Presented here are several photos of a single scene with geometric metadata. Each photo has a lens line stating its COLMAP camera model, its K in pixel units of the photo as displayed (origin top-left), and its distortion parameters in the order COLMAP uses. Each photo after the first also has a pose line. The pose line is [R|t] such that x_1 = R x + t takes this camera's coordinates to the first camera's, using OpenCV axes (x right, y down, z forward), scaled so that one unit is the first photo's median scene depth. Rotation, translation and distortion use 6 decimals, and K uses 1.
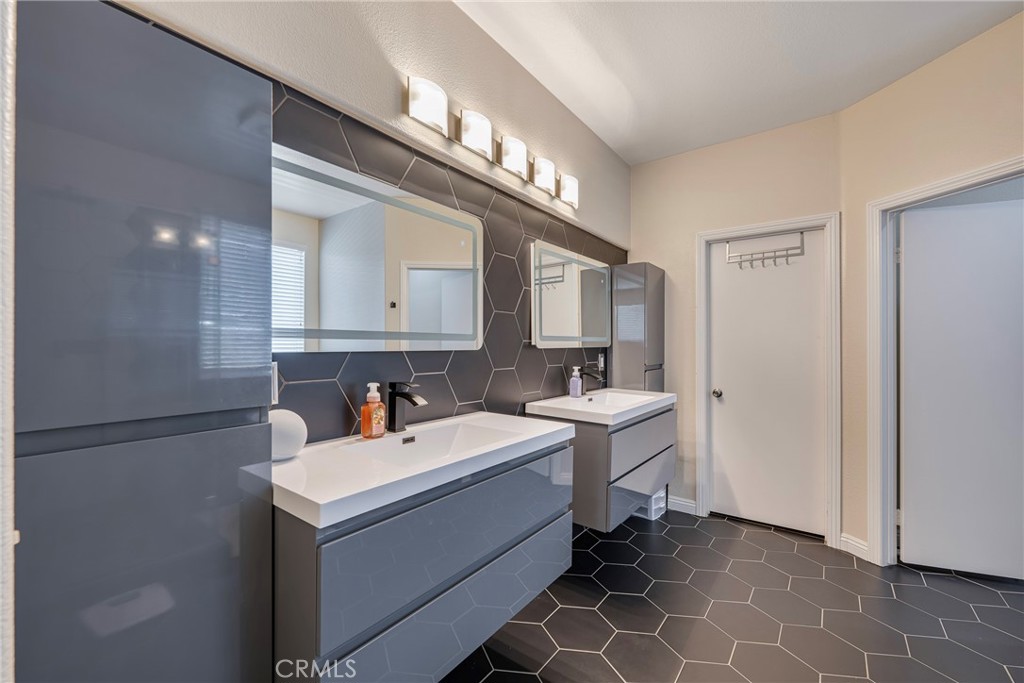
lens RADIAL K [[421.7, 0, 512.0], [0, 421.7, 341.5], [0, 0, 1]] dist [0.000577, 0.000121]
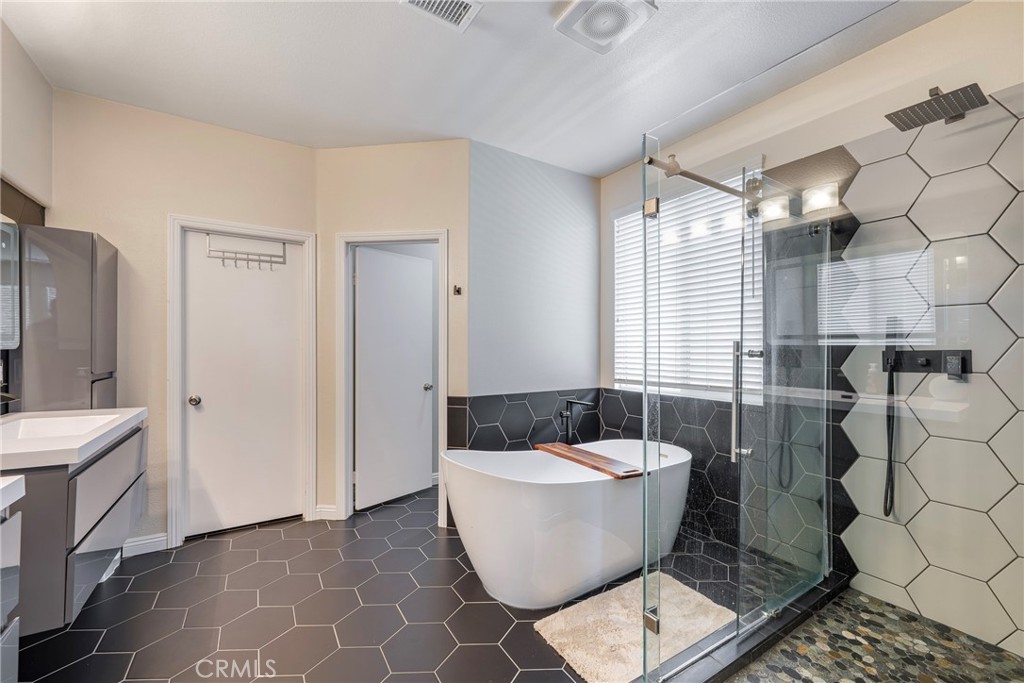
lens RADIAL K [[412.9, 0, 511.6], [0, 412.9, 346.7], [0, 0, 1]] dist [0.000942, 0.000270]
pose [[0.350957, 0.002527, 0.936388, -0.103067], [-0.010140, 0.999948, 0.001101, 0.000774], [-0.936337, -0.009881, 0.350964, 0.075959]]
